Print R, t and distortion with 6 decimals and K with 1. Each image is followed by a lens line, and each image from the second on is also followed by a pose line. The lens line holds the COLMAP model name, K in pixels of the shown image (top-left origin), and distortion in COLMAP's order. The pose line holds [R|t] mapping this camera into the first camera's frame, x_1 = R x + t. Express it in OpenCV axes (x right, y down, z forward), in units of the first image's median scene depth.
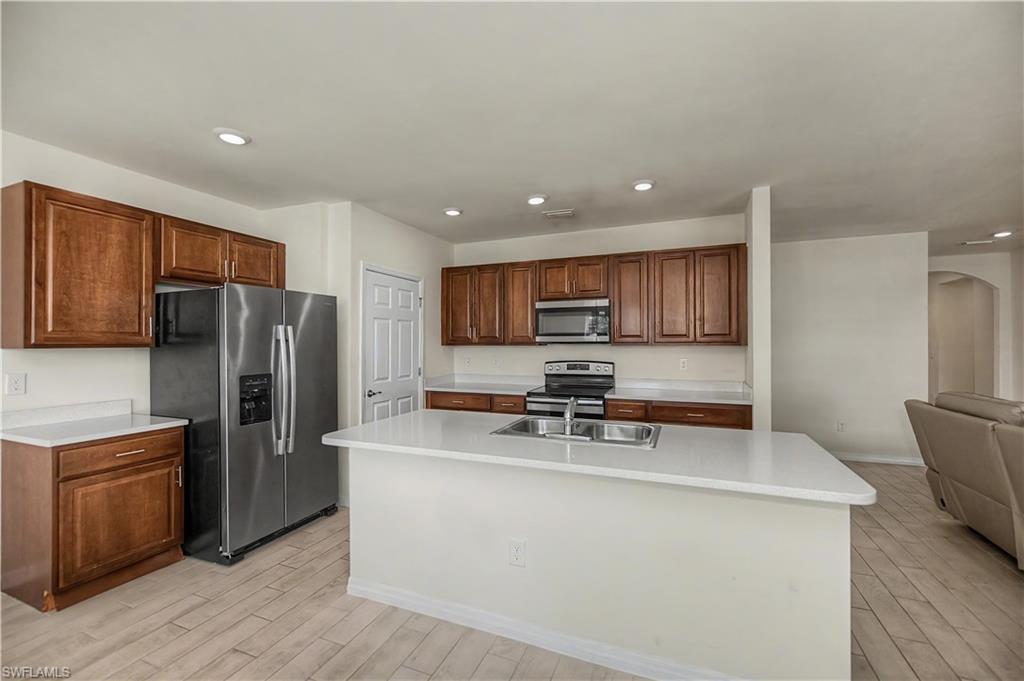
lens RADIAL K [[418.3, 0, 514.9], [0, 418.3, 334.1], [0, 0, 1]] dist [-0.008108, -0.000255]
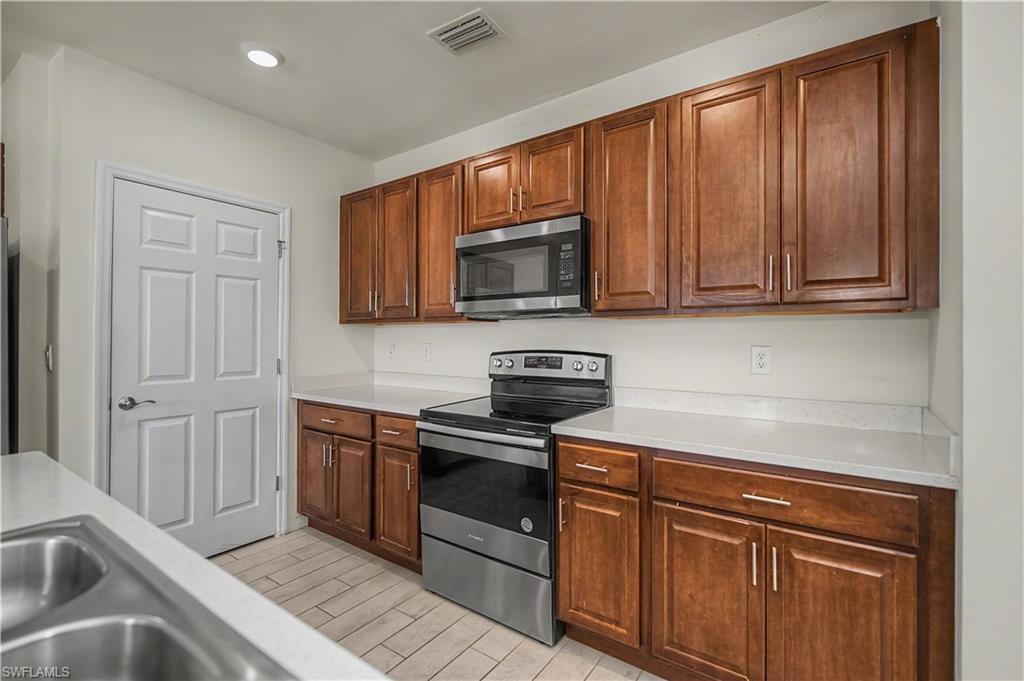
lens RADIAL K [[457.6, 0, 516.2], [0, 457.6, 332.5], [0, 0, 1]] dist [-0.001918, -0.000310]
pose [[0.975016, 0.001603, -0.222127, 0.302229], [0.000826, 0.999941, 0.010839, 0.044664], [0.222131, -0.010752, 0.974957, 0.556681]]
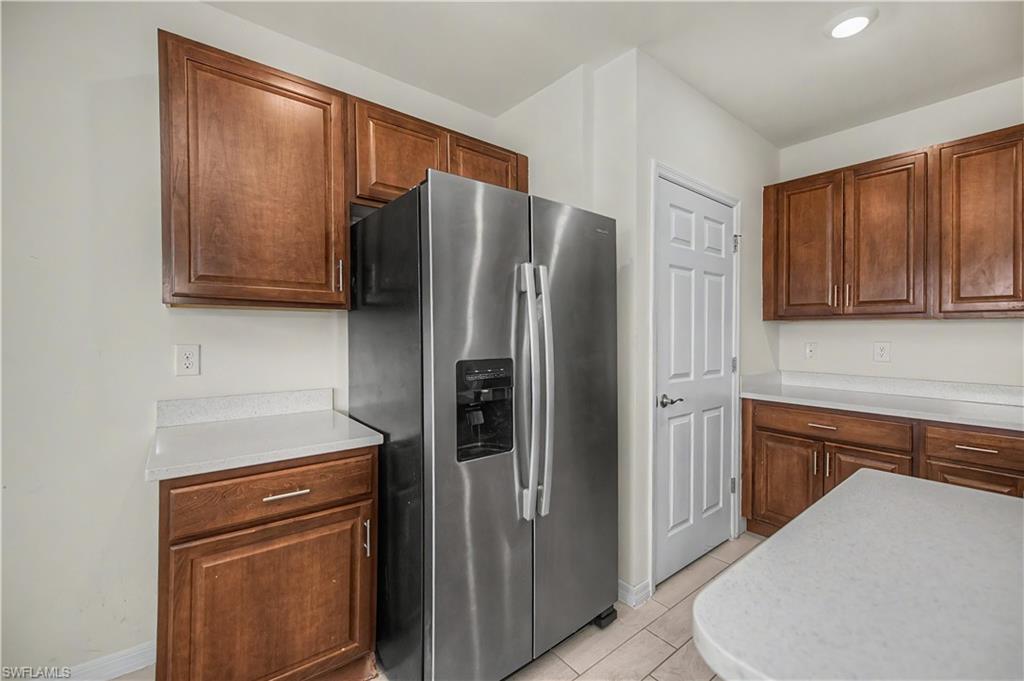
lens RADIAL K [[418.3, 0, 514.9], [0, 418.3, 334.1], [0, 0, 1]] dist [-0.008108, -0.000255]
pose [[0.873517, 0.008524, -0.486719, -0.264736], [0.002443, 0.999757, 0.021894, 0.043103], [0.486787, -0.020314, 0.873284, 0.444025]]
